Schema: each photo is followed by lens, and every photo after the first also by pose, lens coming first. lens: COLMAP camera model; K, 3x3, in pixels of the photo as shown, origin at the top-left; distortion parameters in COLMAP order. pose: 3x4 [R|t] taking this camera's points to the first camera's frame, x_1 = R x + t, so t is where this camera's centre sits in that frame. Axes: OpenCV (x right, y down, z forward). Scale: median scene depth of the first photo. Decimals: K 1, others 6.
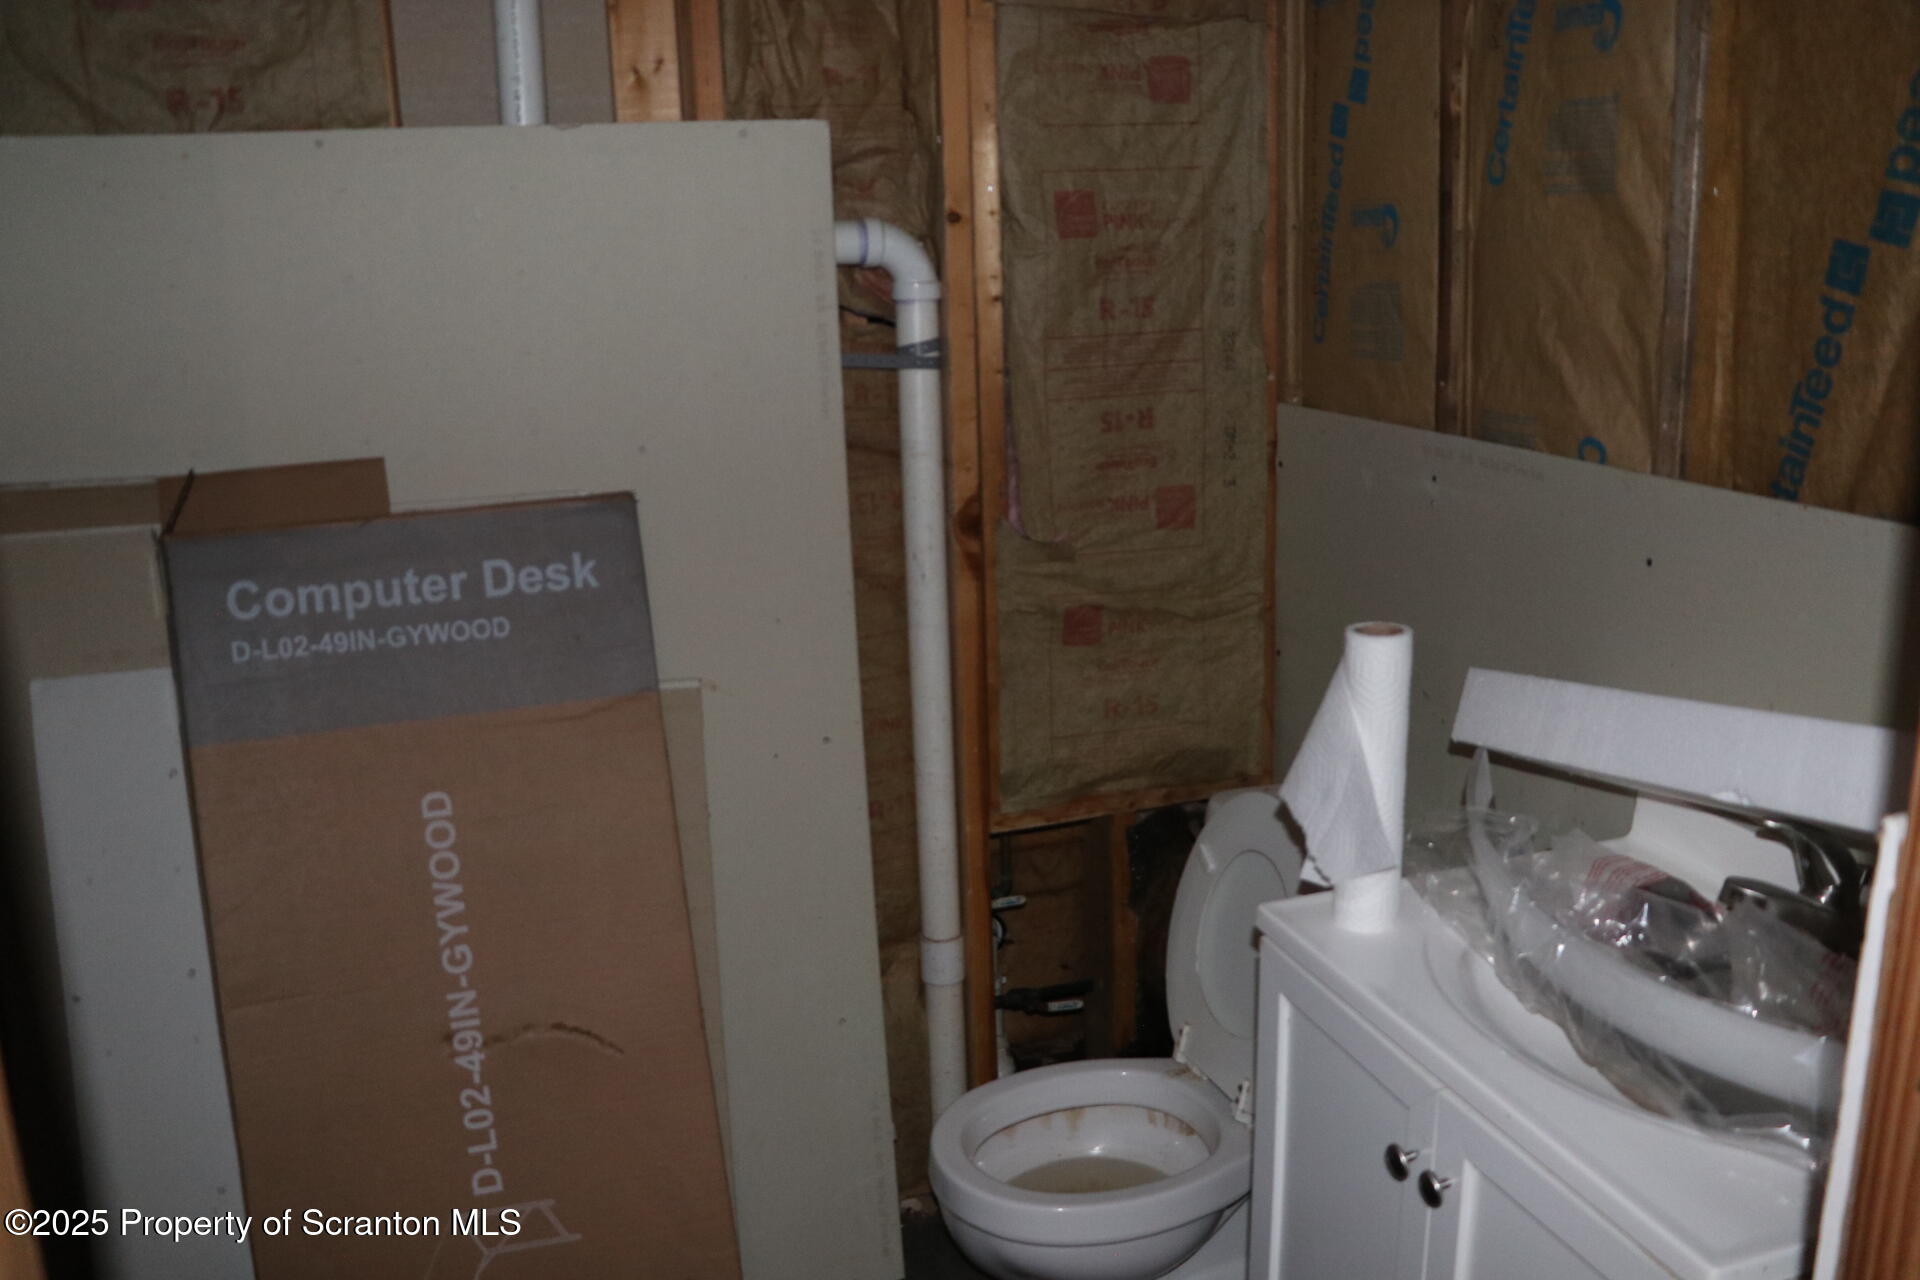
lens RADIAL K [[1569.9, 0, 960.0], [0, 1569.9, 640.0], [0, 0, 1]] dist [-0.191195, 0.159497]
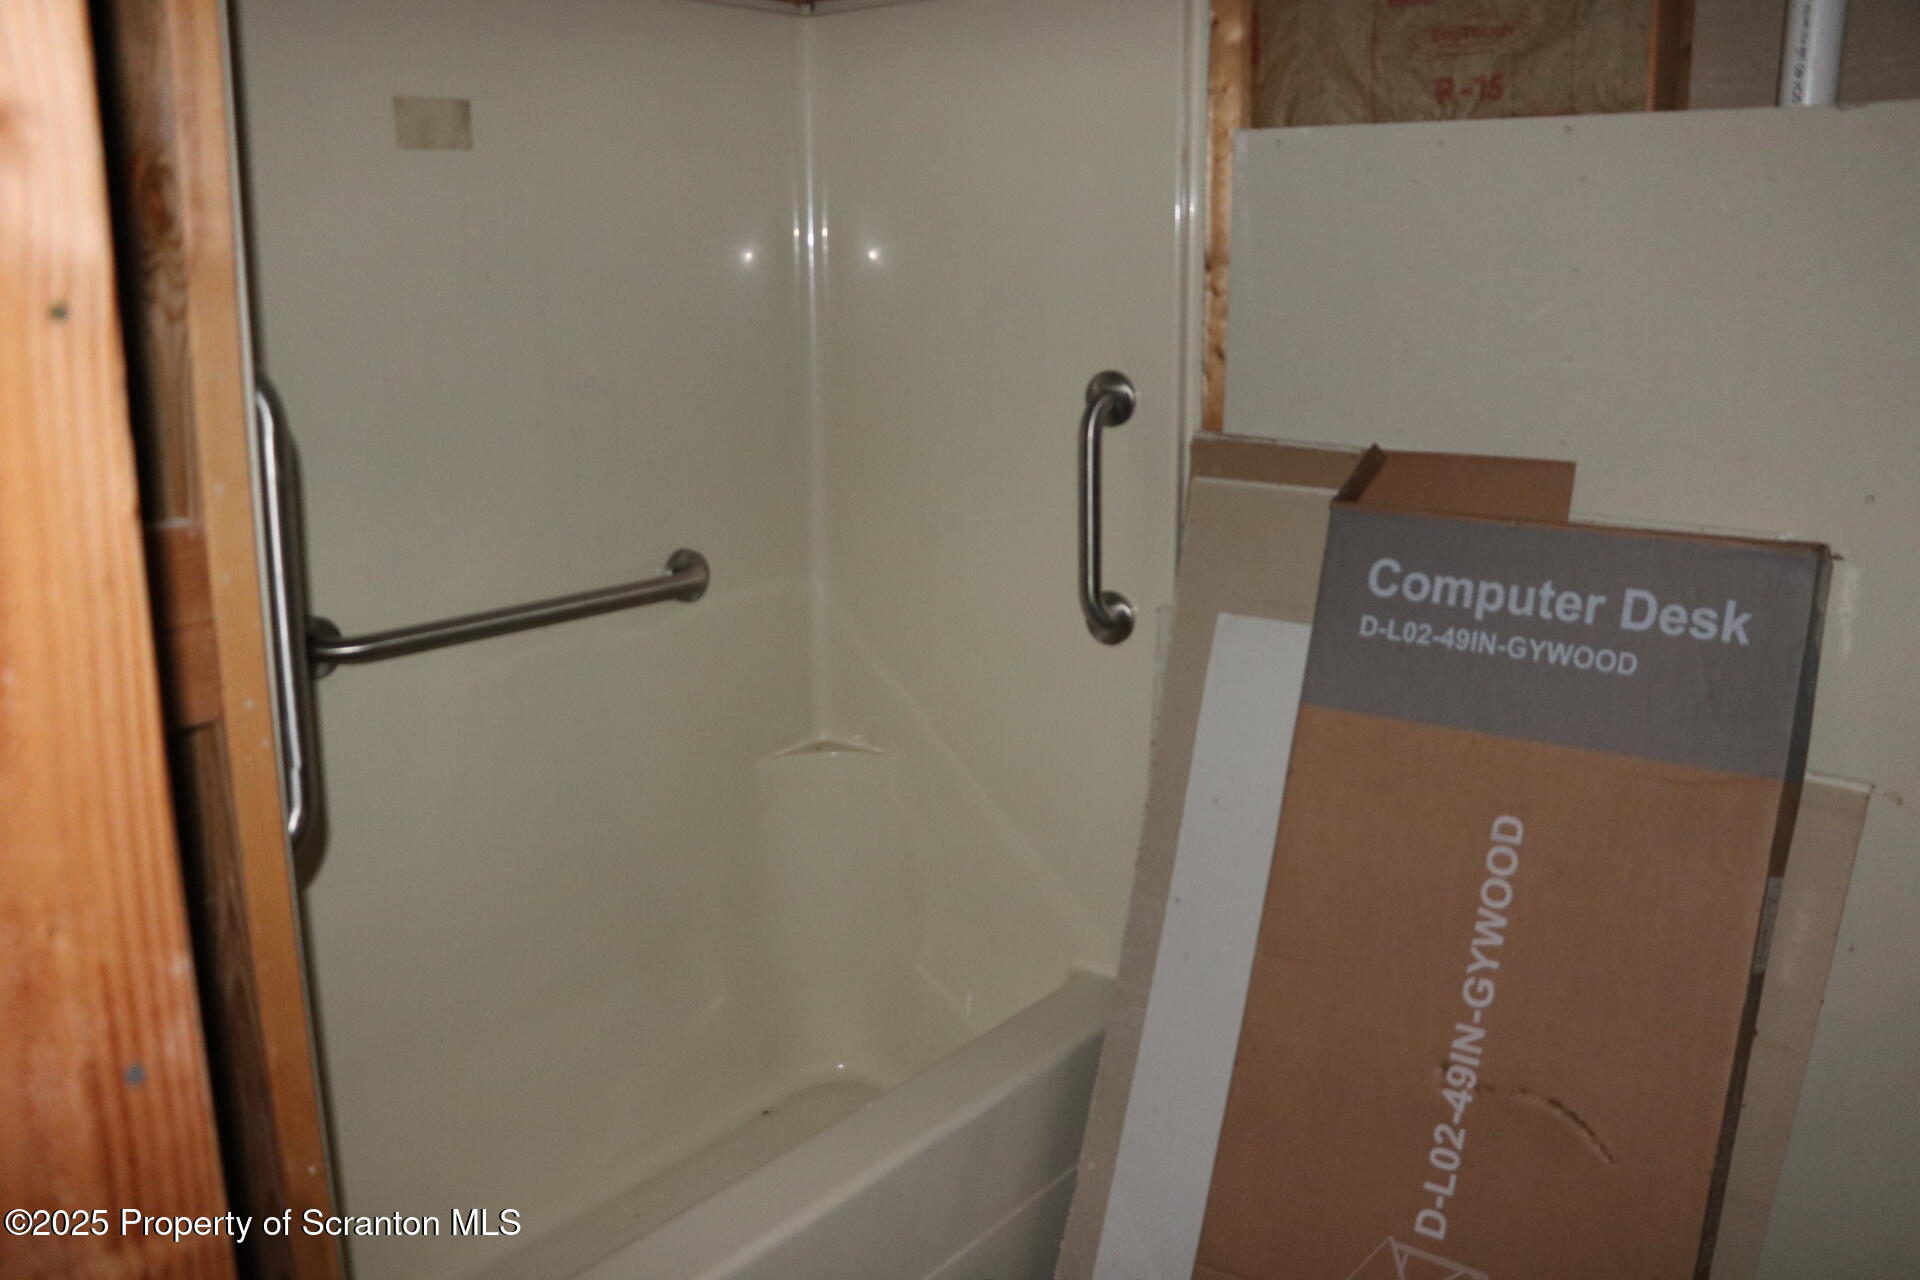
lens RADIAL K [[1569.9, 0, 960.0], [0, 1569.9, 640.0], [0, 0, 1]] dist [-0.191195, 0.159497]
pose [[0.552466, 0.208992, -0.806910, 0.208392], [-0.211714, 0.971493, 0.106666, -0.035005], [0.806200, 0.111904, 0.580964, 0.170245]]
